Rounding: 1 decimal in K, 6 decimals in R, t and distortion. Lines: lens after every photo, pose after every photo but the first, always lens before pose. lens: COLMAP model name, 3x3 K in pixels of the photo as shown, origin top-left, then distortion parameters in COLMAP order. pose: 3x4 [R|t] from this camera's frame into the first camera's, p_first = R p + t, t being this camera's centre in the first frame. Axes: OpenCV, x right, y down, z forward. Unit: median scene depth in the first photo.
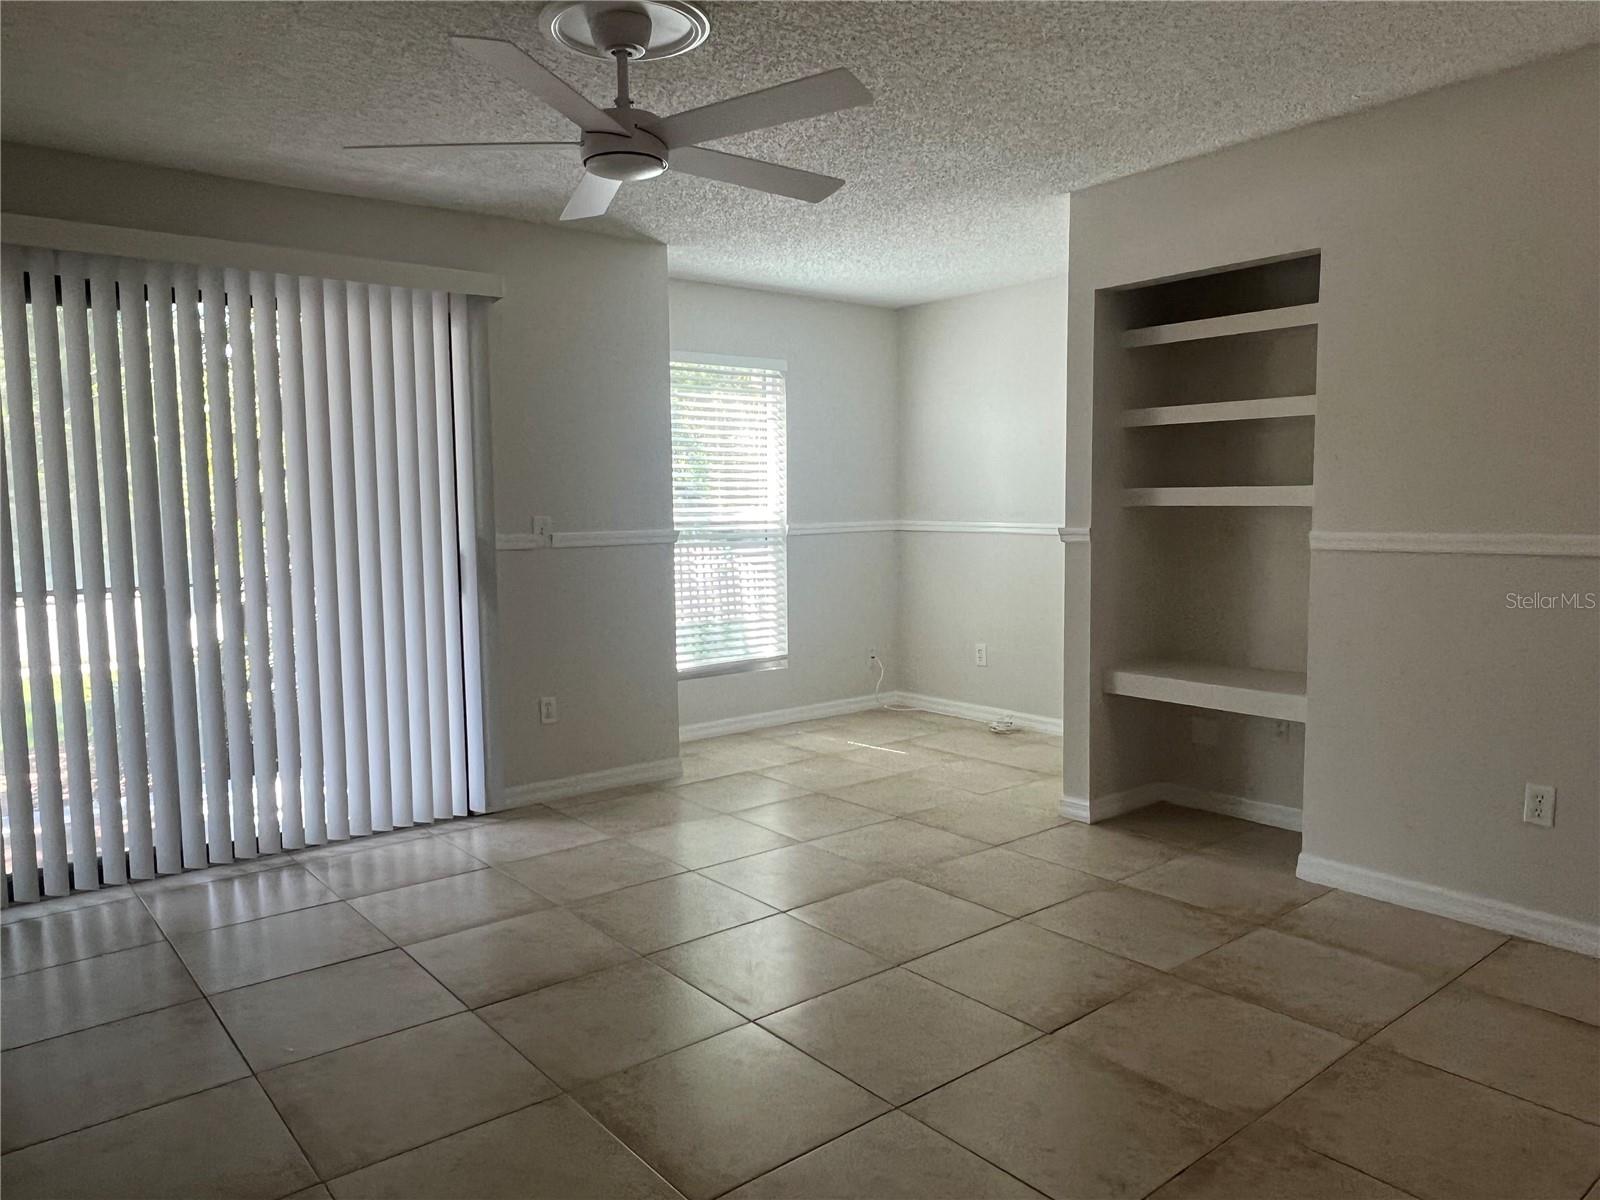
lens RADIAL K [[1092.0, 0, 795.8], [0, 1092.0, 605.3], [0, 0, 1]] dist [0.009840, -0.001029]
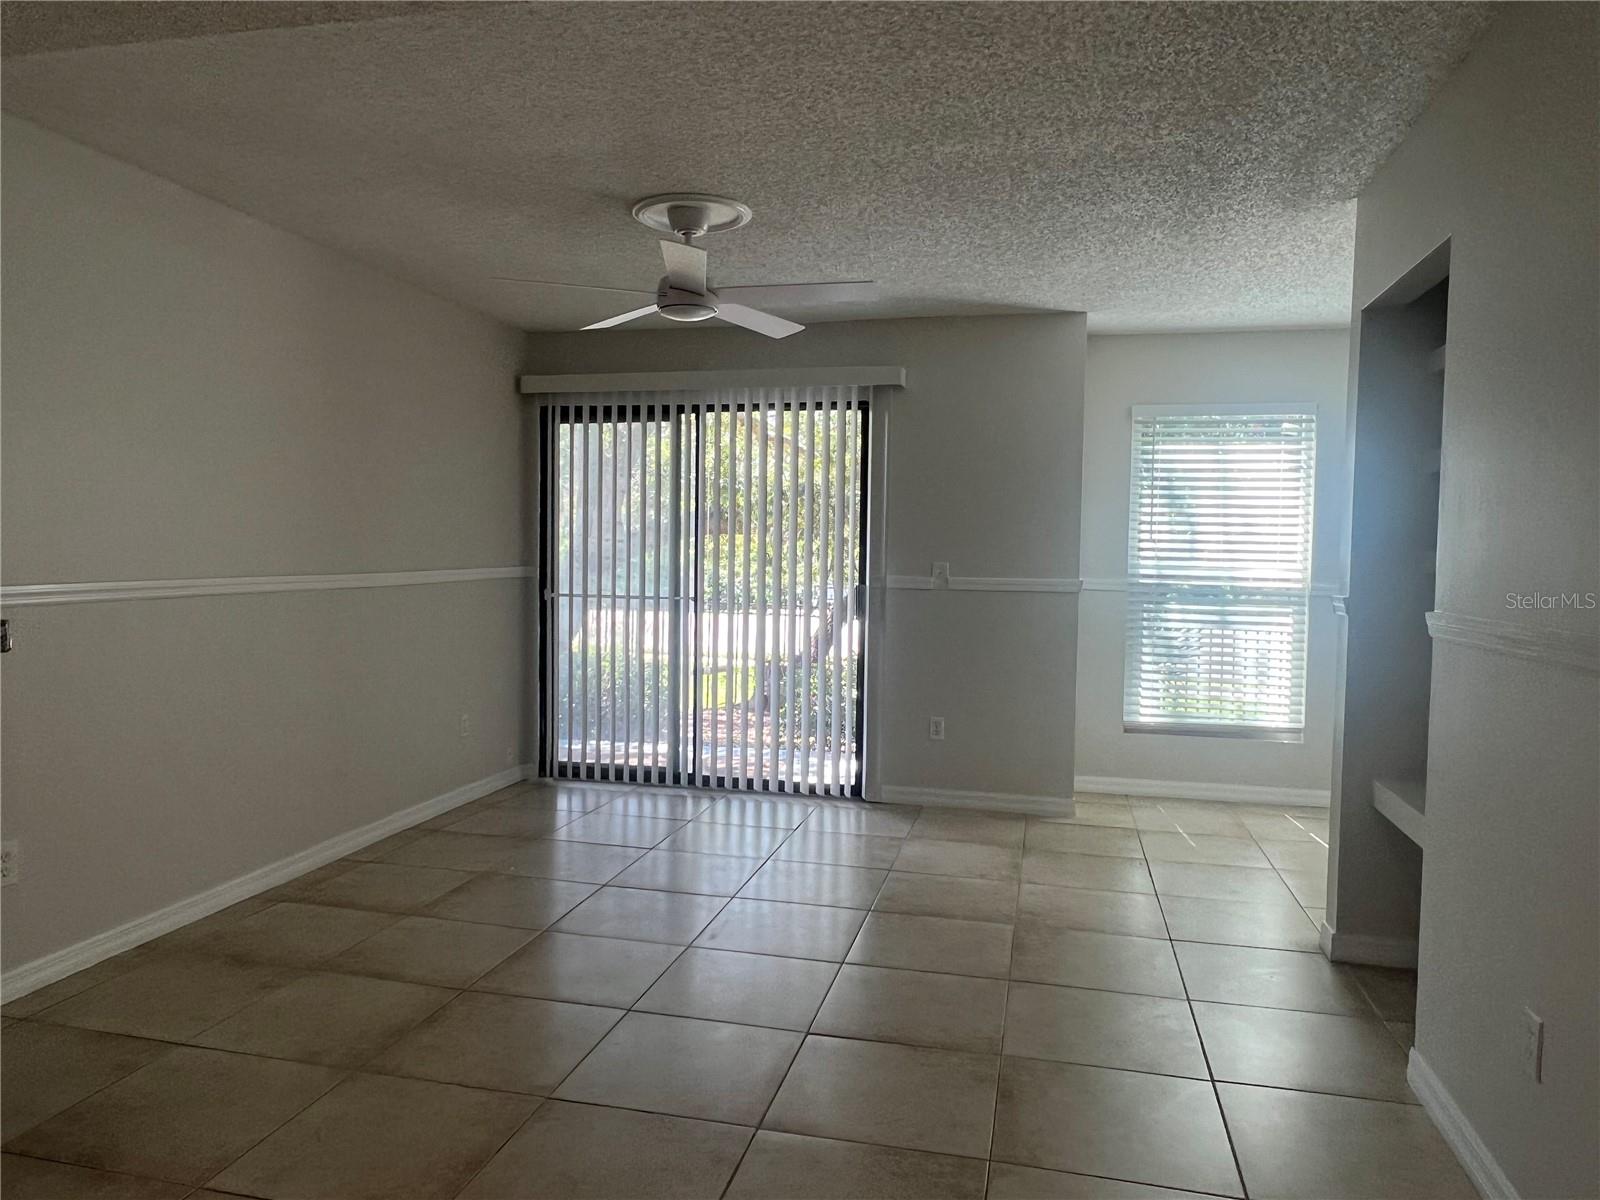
lens RADIAL K [[1092.0, 0, 800.8], [0, 1092.0, 587.9], [0, 0, 1]] dist [0.009840, -0.001029]
pose [[0.616468, 0.049174, -0.785843, 0.531270], [-0.098264, 0.995050, -0.014820, -0.018959], [0.781224, 0.086356, 0.618249, 0.136549]]
